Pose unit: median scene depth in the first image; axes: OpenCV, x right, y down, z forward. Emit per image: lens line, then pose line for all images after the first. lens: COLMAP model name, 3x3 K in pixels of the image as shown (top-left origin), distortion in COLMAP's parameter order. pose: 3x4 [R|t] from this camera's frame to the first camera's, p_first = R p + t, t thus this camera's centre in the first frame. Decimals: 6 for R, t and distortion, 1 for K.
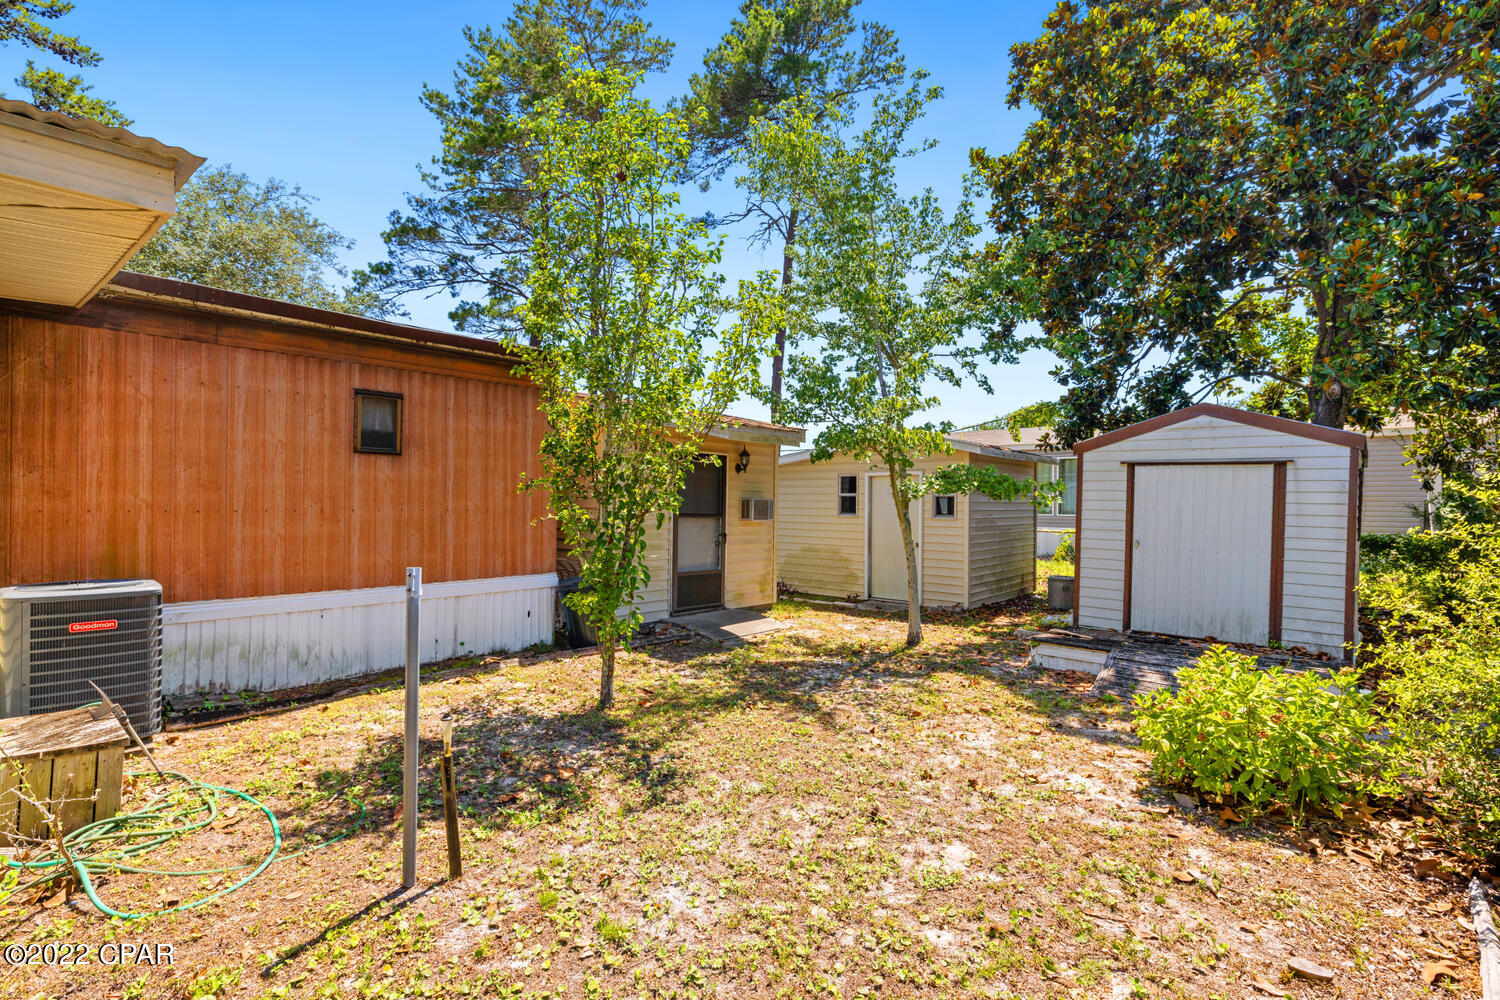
lens RADIAL K [[692.3, 0, 746.7], [0, 692.3, 501.5], [0, 0, 1]] dist [-0.006042, 0.000773]
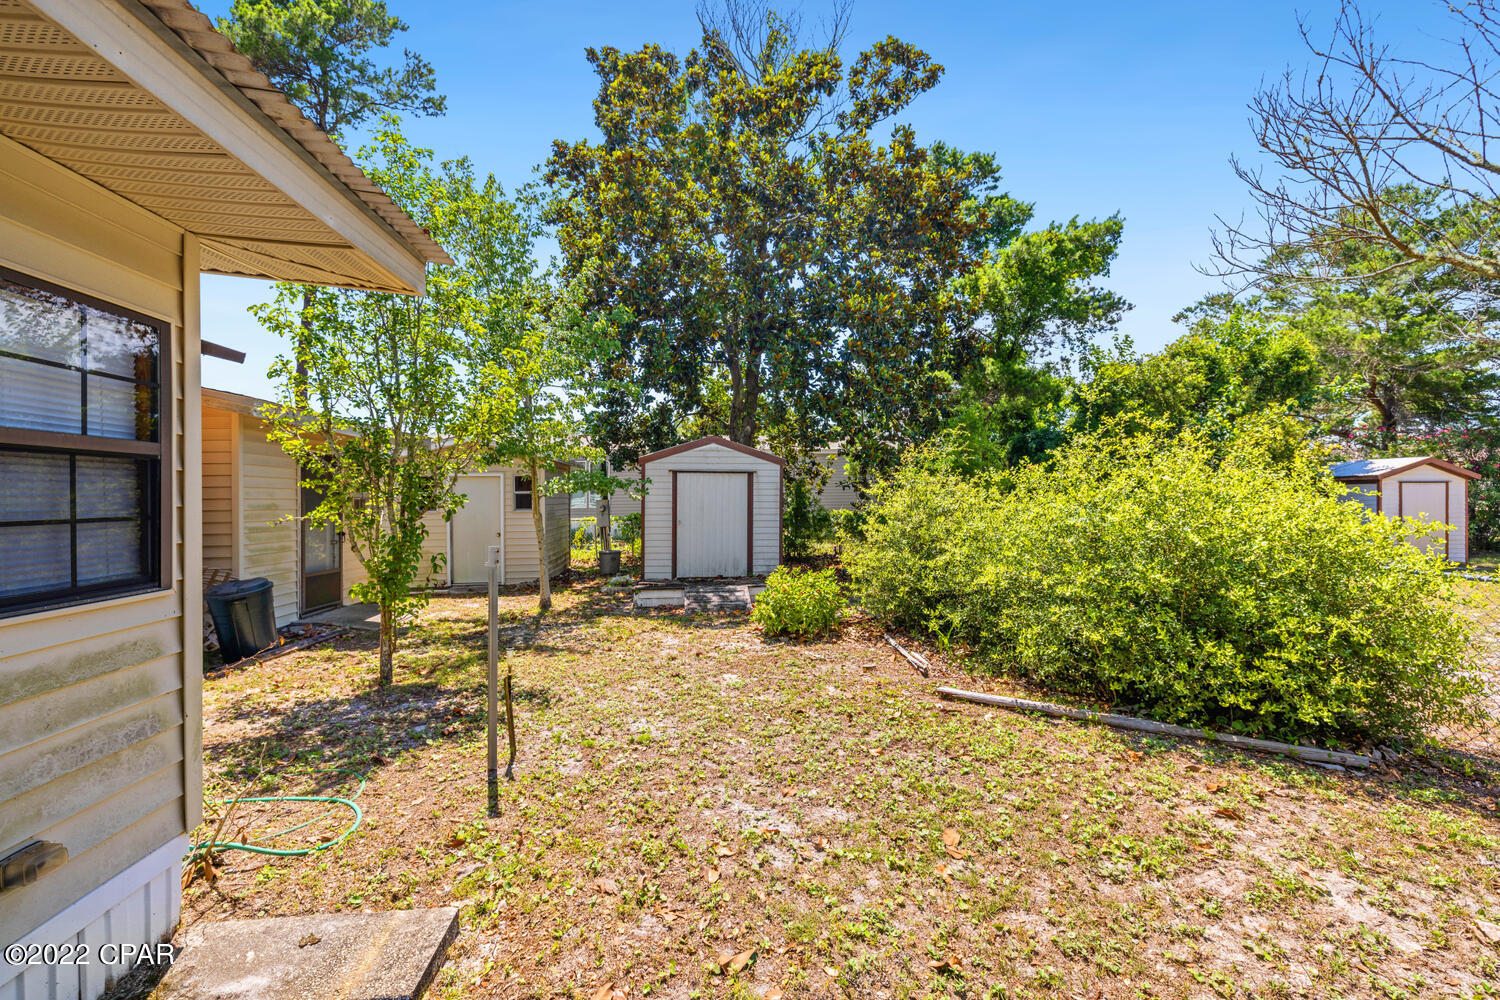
lens RADIAL K [[627.6, 0, 751.7], [0, 627.6, 496.4], [0, 0, 1]] dist [-0.000553, -0.000174]
pose [[0.689184, -0.017857, 0.724366, -0.389546], [0.016732, 0.999822, 0.008728, -0.008161], [-0.724393, 0.006104, 0.689360, -0.116769]]
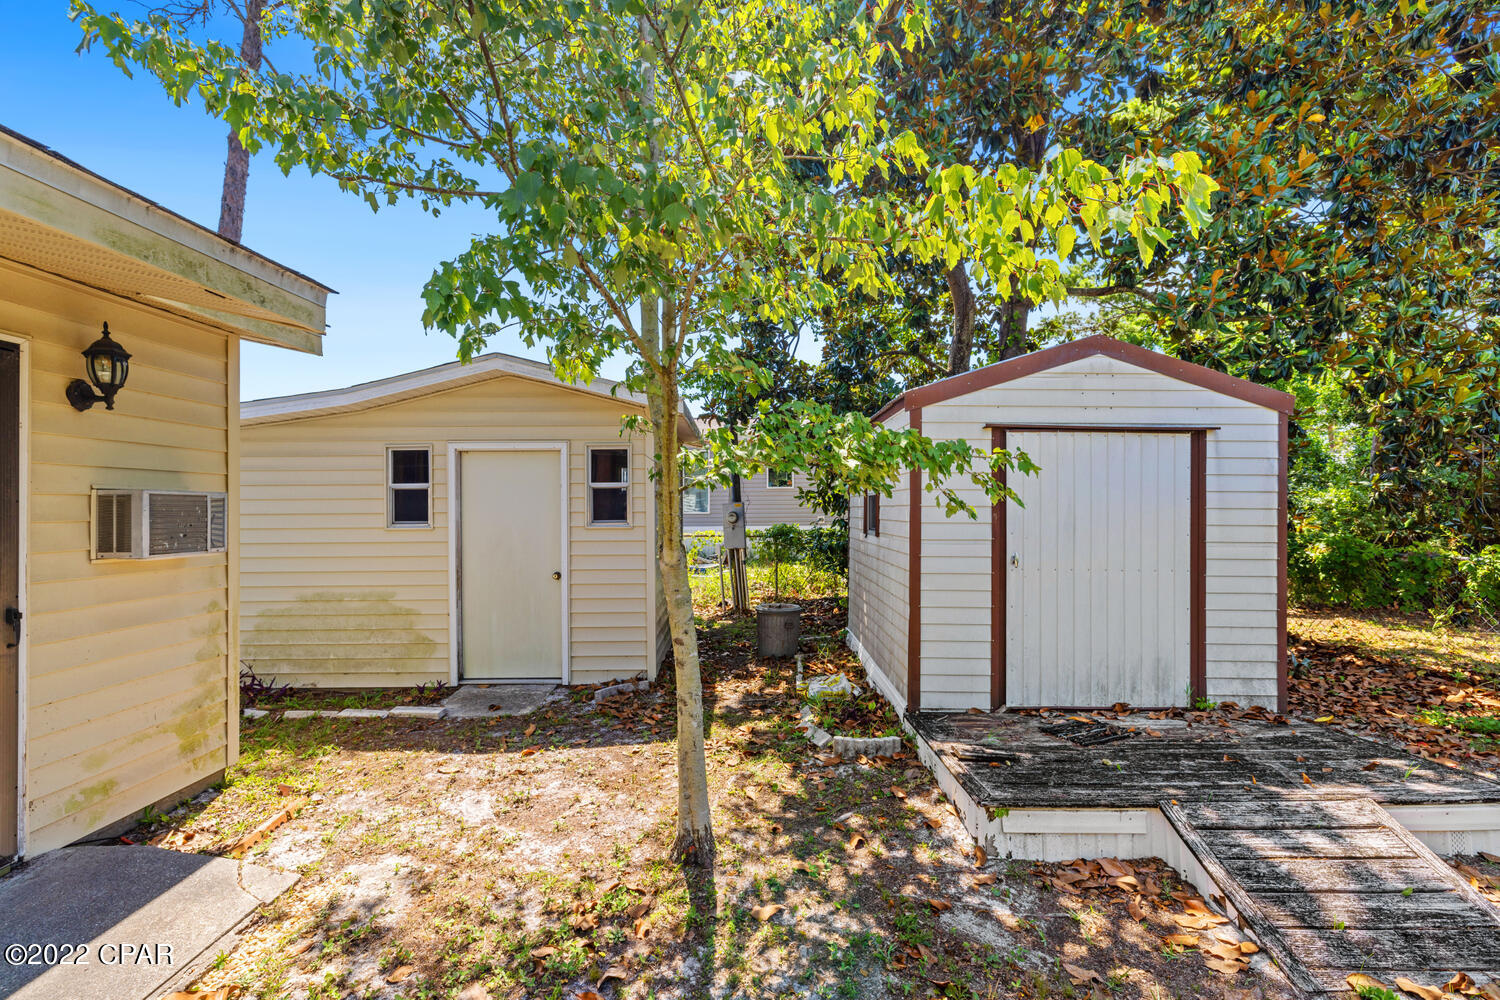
lens RADIAL K [[646.5, 0, 750.0], [0, 646.5, 500.0], [0, 0, 1]] dist [-0.001020, -0.000231]
pose [[0.748414, -0.011904, 0.663124, 0.028421], [0.012102, 0.999918, 0.004291, 0.003062], [-0.663121, 0.004814, 0.748497, 0.797417]]
